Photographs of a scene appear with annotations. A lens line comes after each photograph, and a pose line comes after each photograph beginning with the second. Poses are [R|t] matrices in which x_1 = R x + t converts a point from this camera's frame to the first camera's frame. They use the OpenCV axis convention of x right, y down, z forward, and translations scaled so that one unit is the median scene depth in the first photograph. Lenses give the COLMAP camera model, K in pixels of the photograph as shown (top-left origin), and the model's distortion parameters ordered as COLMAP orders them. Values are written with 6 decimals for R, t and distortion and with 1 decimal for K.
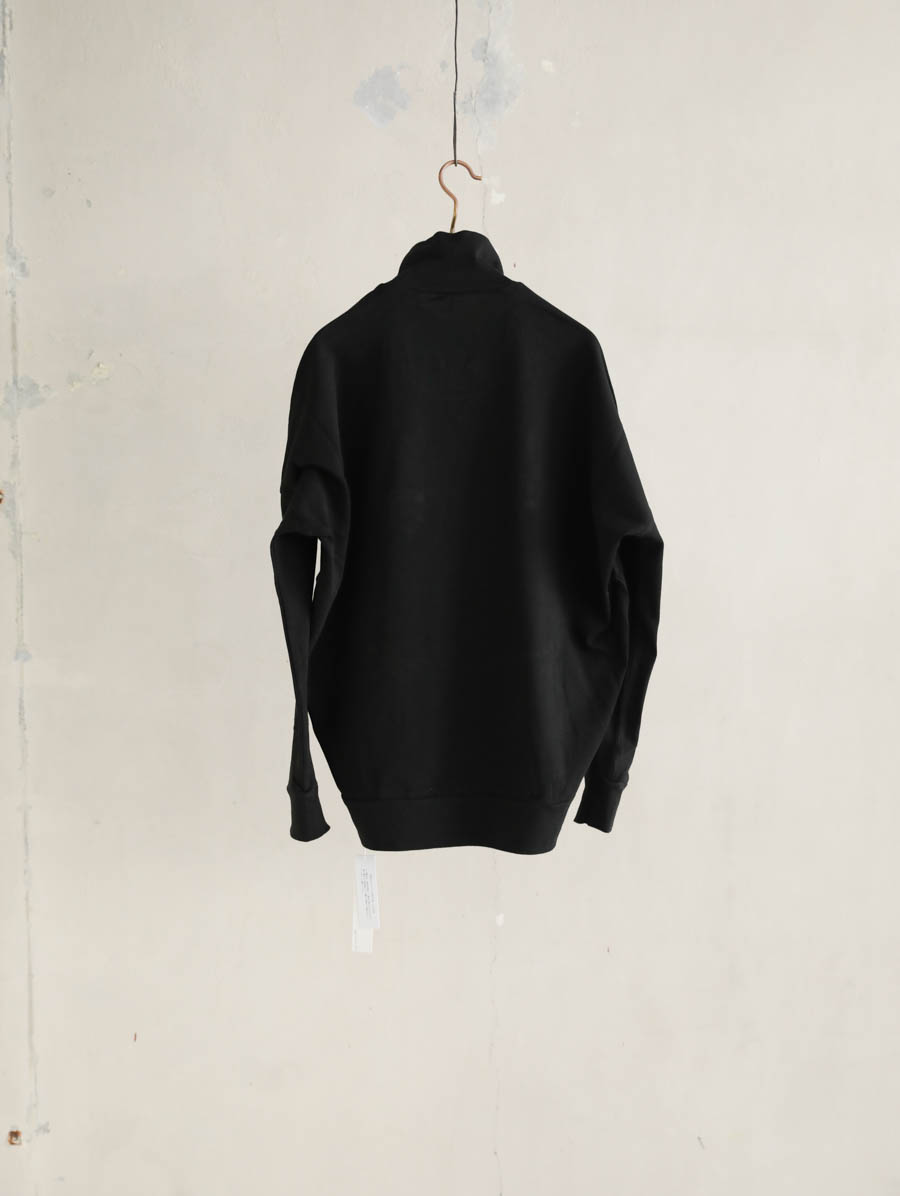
lens RADIAL K [[1688.6, 0, 449.3], [0, 1688.6, 598.8], [0, 0, 1]] dist [0.049919, 0.000000]
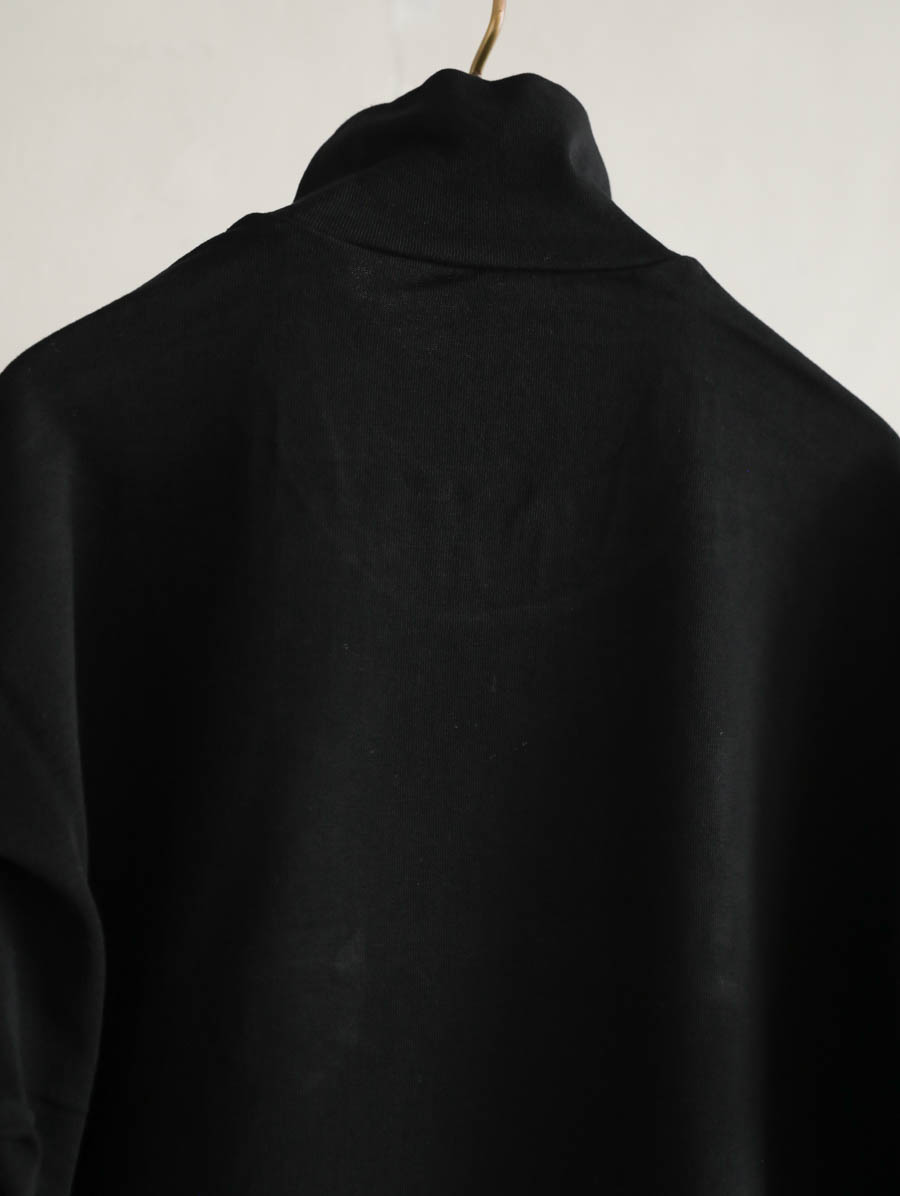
lens RADIAL K [[1688.6, 0, 453.3], [0, 1688.6, 594.4], [0, 0, 1]] dist [0.049919, 0.000000]
pose [[0.979325, 0.058681, 0.193597, -0.059485], [-0.050234, 0.997571, -0.048263, -0.107737], [-0.195958, 0.037540, 0.979893, 0.707754]]
